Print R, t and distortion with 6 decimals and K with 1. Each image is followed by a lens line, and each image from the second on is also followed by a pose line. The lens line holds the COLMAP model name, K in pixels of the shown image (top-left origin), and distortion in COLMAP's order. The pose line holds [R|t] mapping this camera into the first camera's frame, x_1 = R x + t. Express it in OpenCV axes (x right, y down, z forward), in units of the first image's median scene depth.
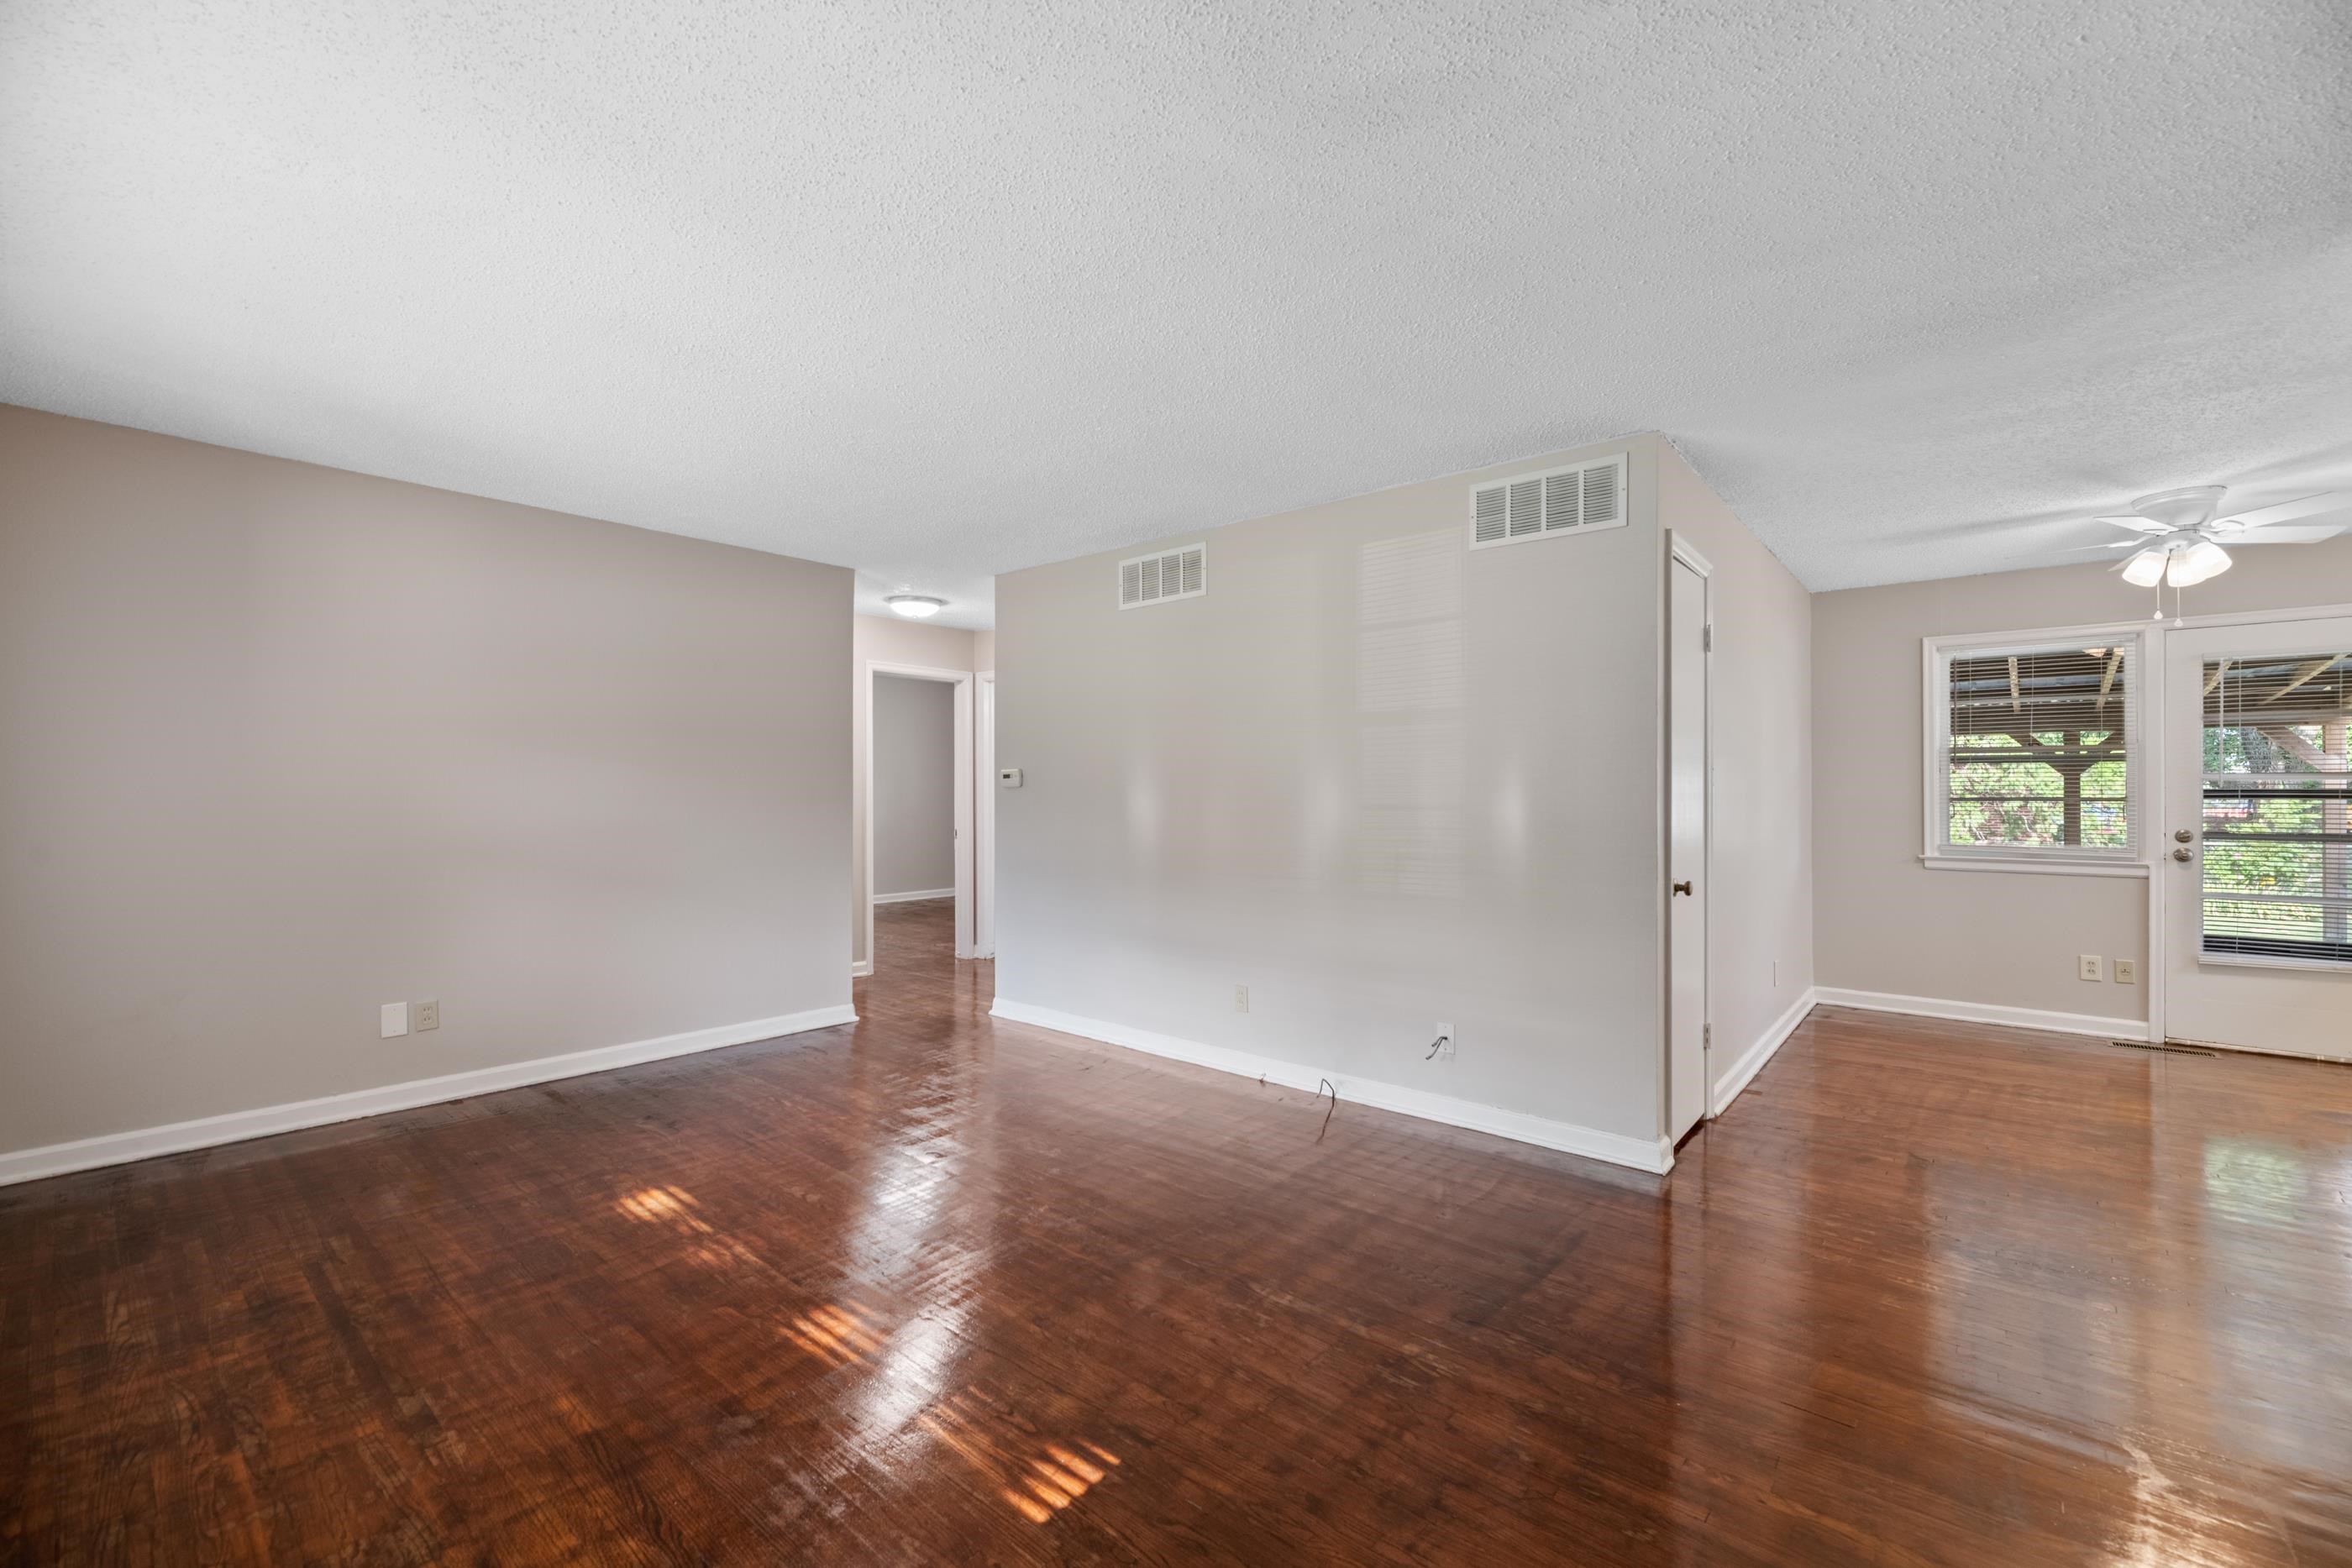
lens RADIAL K [[979.0, 0, 1167.8], [0, 979.0, 786.1], [0, 0, 1]] dist [-0.003808, -0.000442]
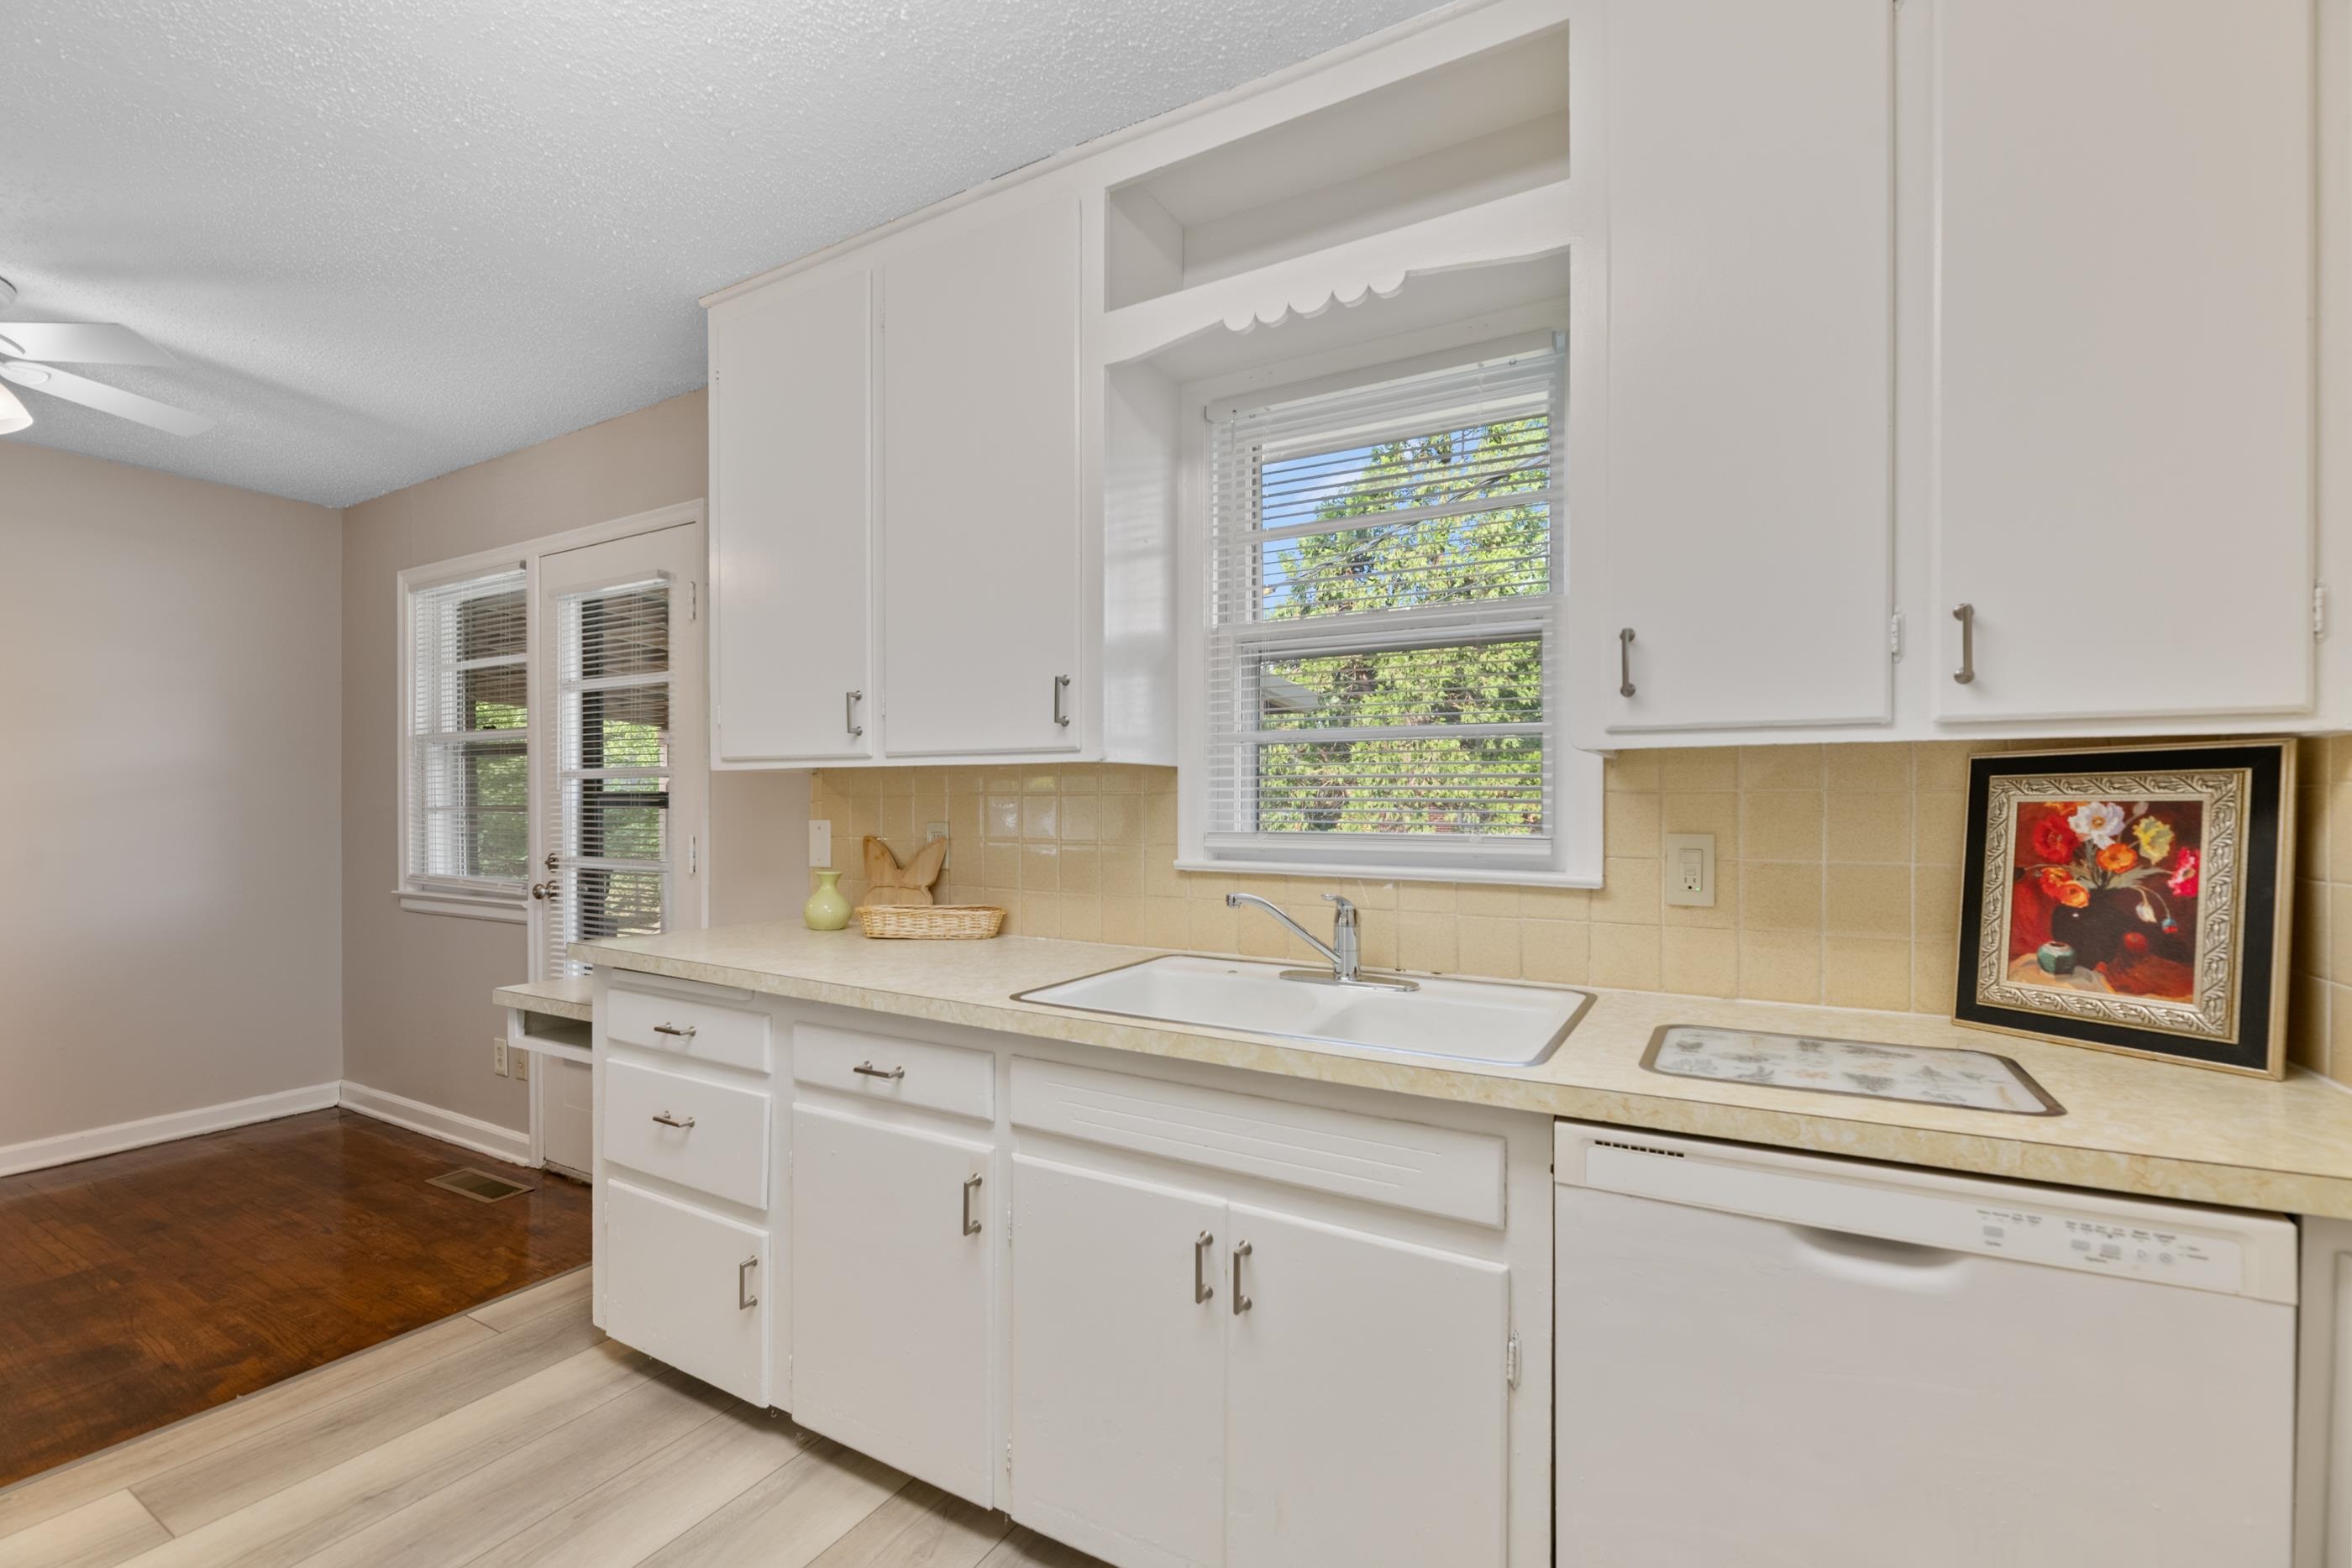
lens RADIAL K [[1005.8, 0, 1168.5], [0, 1005.8, 806.3], [0, 0, 1]] dist [-0.004263, -0.000323]
pose [[0.981376, -0.001312, 0.192093, 1.652471], [0.000345, 0.999987, 0.005064, 0.011199], [-0.192097, -0.004904, 0.981364, 0.292710]]
